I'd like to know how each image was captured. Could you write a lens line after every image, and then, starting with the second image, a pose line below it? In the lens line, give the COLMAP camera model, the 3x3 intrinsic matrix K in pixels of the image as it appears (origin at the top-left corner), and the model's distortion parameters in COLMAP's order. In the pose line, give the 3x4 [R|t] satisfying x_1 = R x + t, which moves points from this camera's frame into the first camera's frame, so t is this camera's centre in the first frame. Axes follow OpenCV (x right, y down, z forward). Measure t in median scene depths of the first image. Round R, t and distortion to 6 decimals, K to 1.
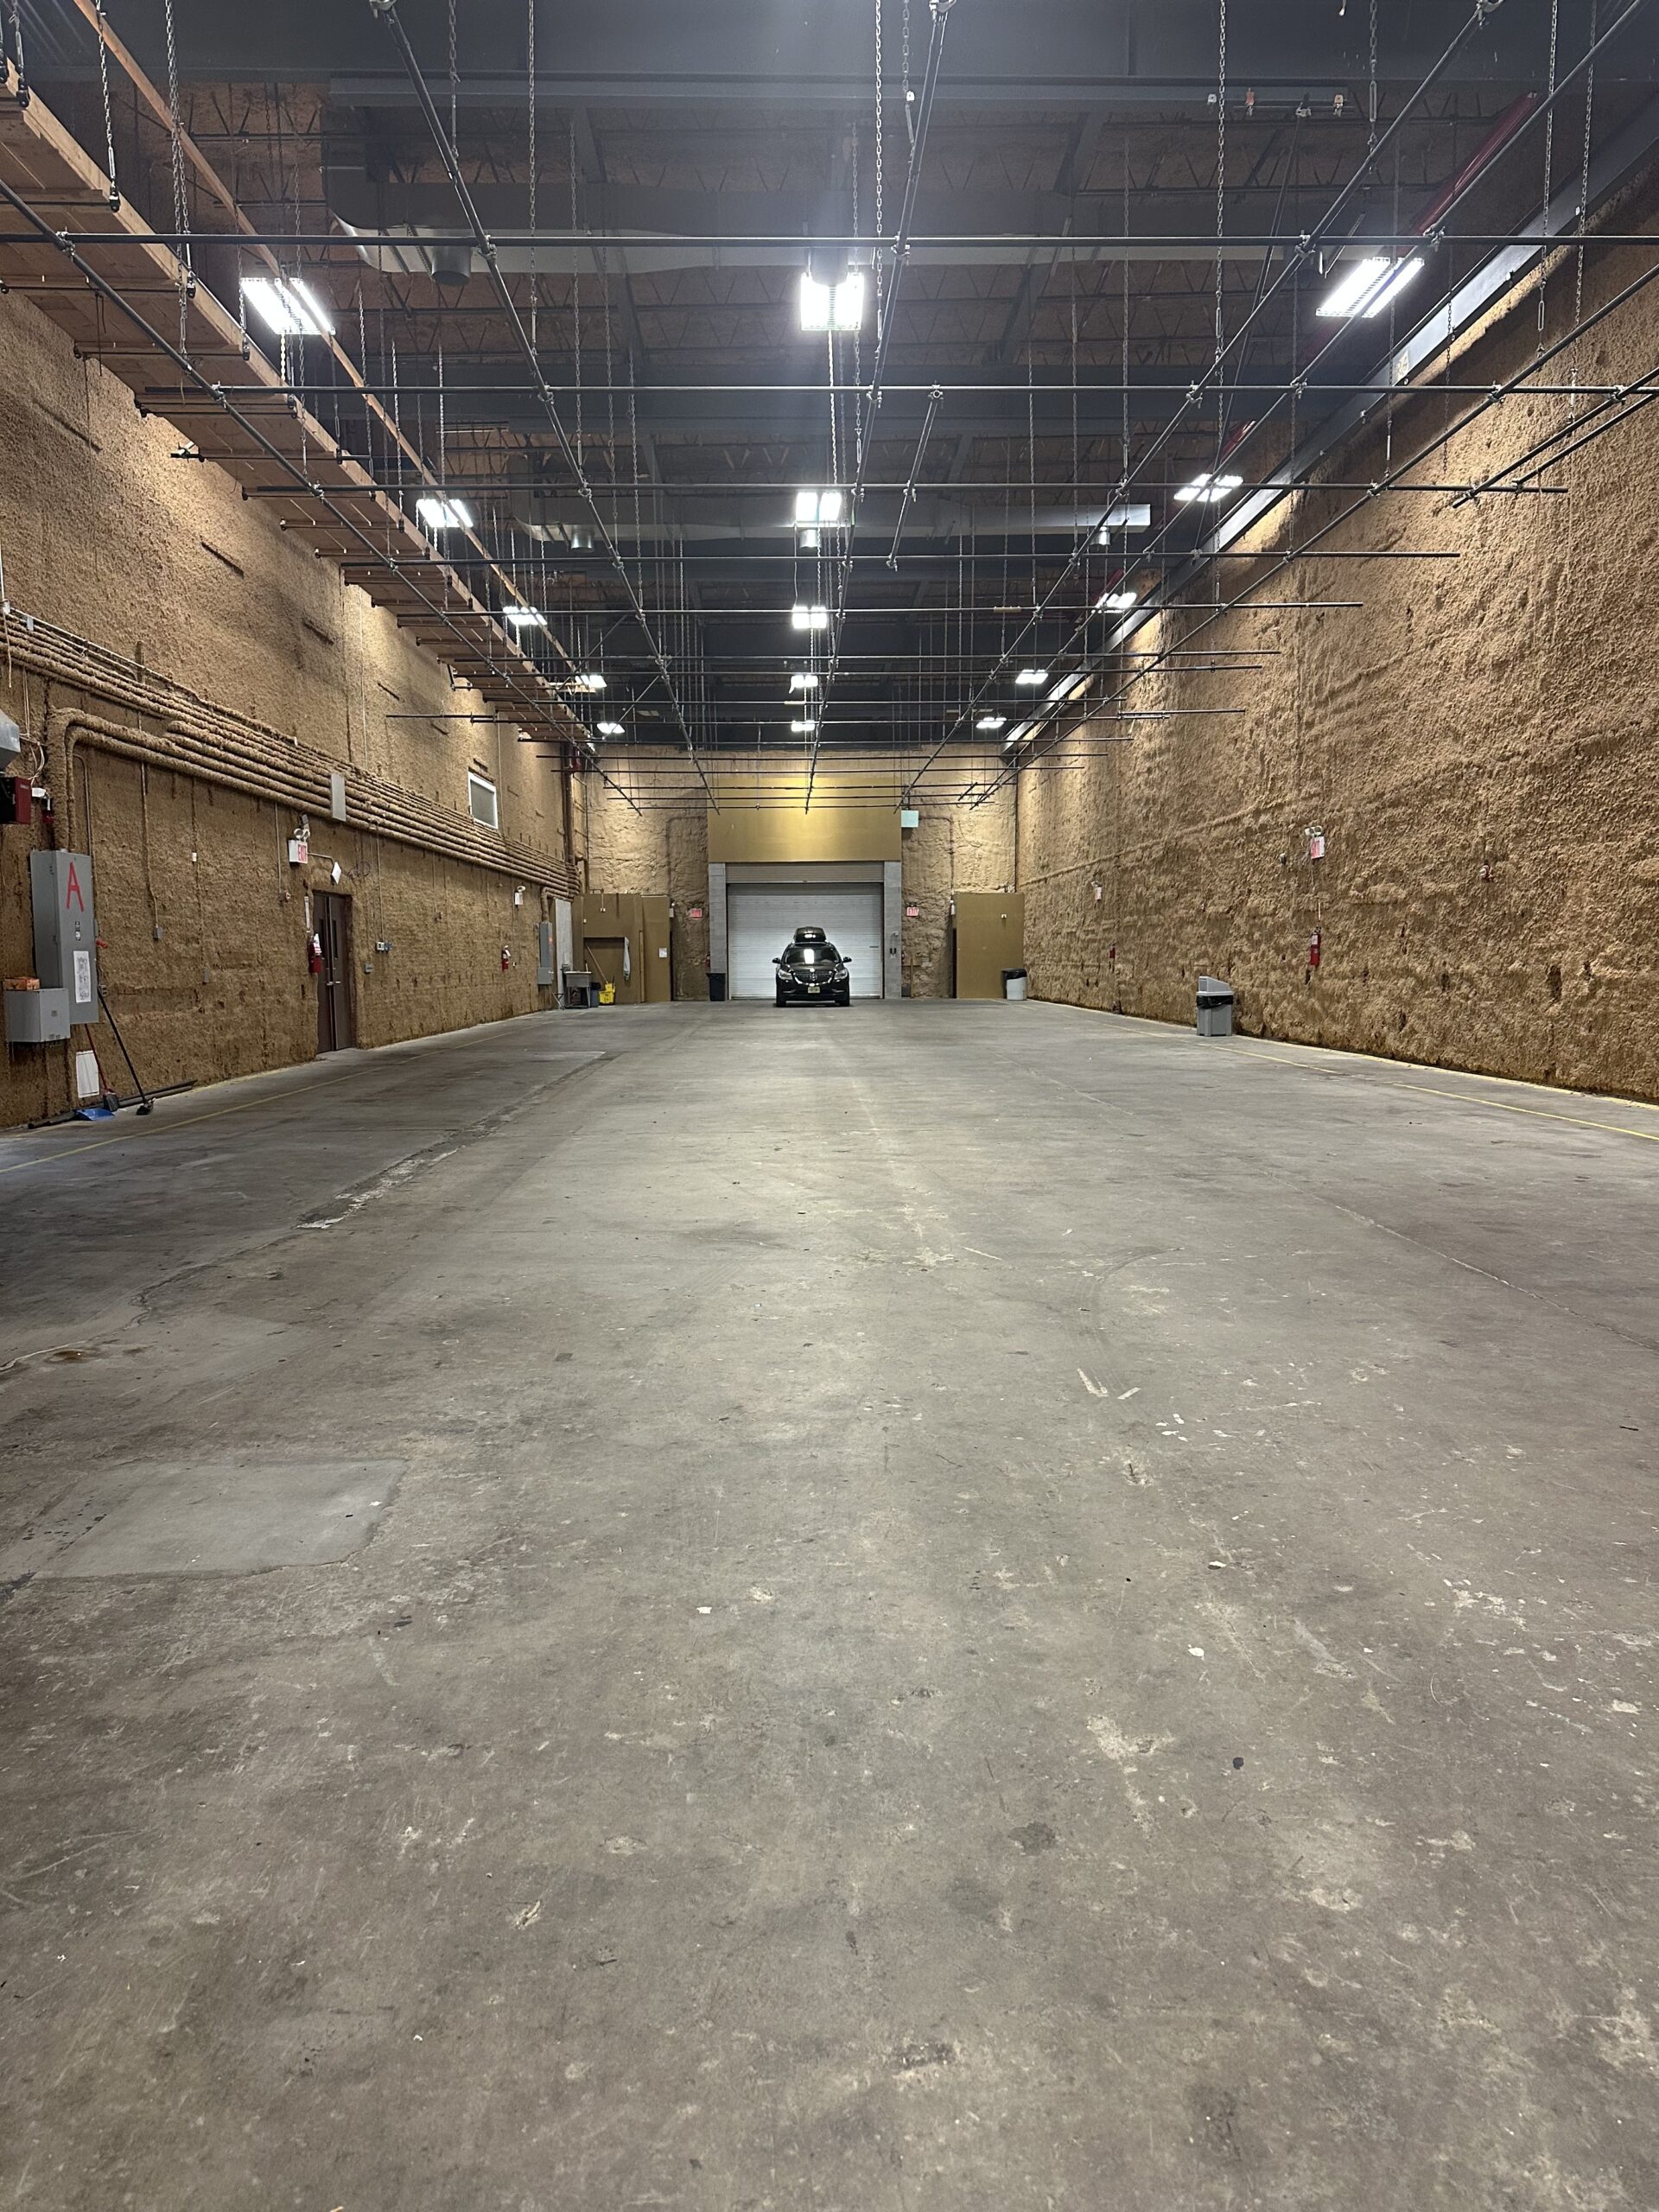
lens RADIAL K [[1553.2, 0, 828.4], [0, 1553.2, 1105.6], [0, 0, 1]] dist [0.027306, -0.005236]
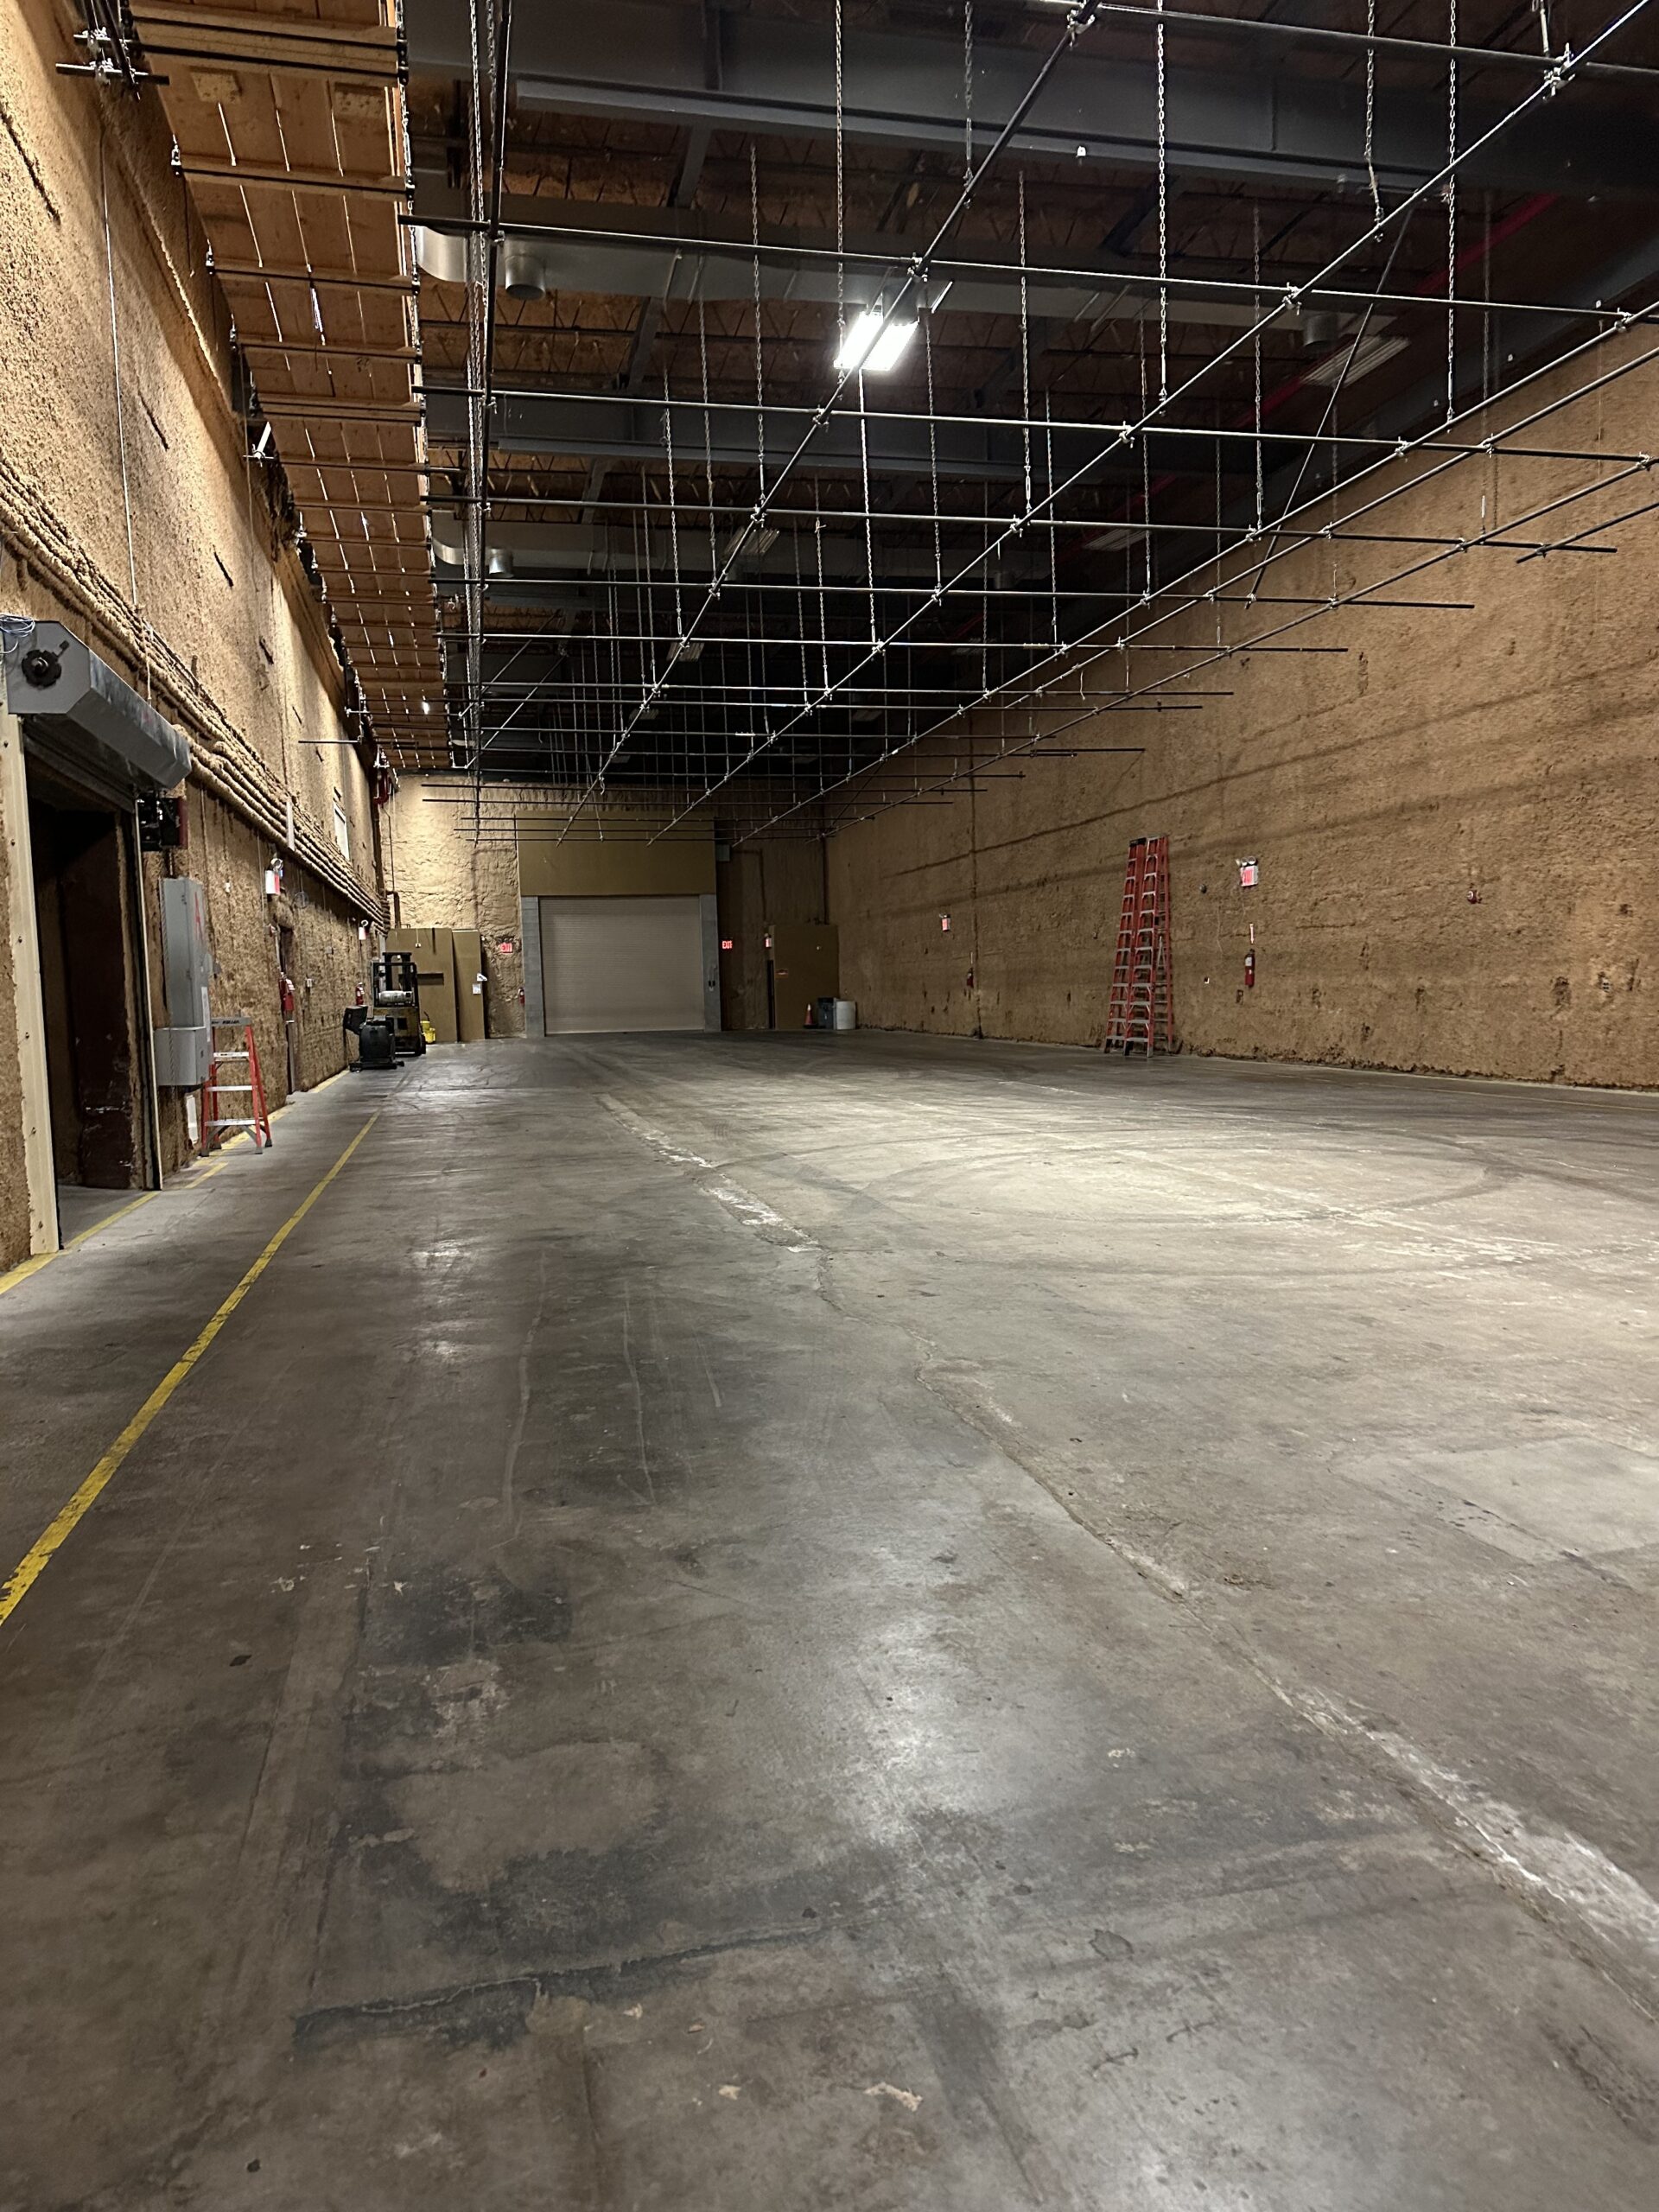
lens RADIAL K [[1553.2, 0, 828.4], [0, 1553.2, 1110.1], [0, 0, 1]] dist [0.027306, -0.005236]
pose [[0.980000, -0.033983, 0.196076, -0.246169], [0.037776, 0.999164, -0.015634, 0.001929], [-0.195381, 0.022729, 0.980464, 0.018388]]
